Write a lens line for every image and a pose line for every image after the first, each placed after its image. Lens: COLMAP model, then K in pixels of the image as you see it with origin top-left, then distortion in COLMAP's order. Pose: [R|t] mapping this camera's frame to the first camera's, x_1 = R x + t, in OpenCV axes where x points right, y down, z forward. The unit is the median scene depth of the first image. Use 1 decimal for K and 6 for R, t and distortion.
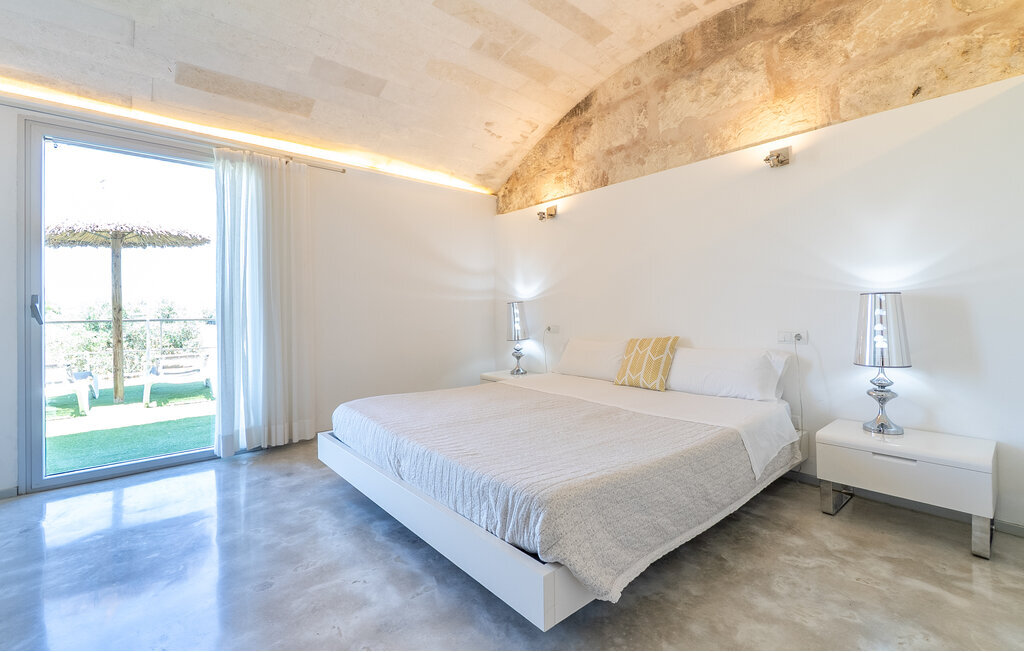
lens RADIAL K [[448.0, 0, 506.1], [0, 448.0, 311.6], [0, 0, 1]] dist [-0.011877, 0.002645]
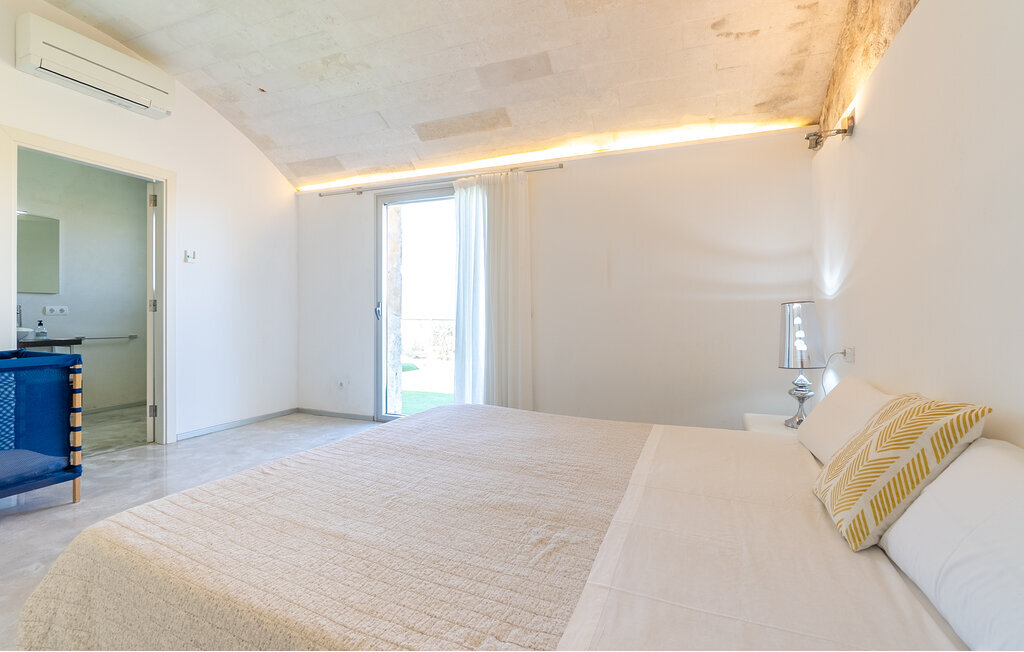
lens RADIAL K [[448.0, 0, 510.7], [0, 448.0, 320.5], [0, 0, 1]] dist [-0.011877, 0.002645]
pose [[0.443130, 0.022007, -0.896187, 0.504831], [-0.012568, 0.999753, 0.018336, -0.005444], [0.896369, 0.003138, 0.443297, 0.559846]]
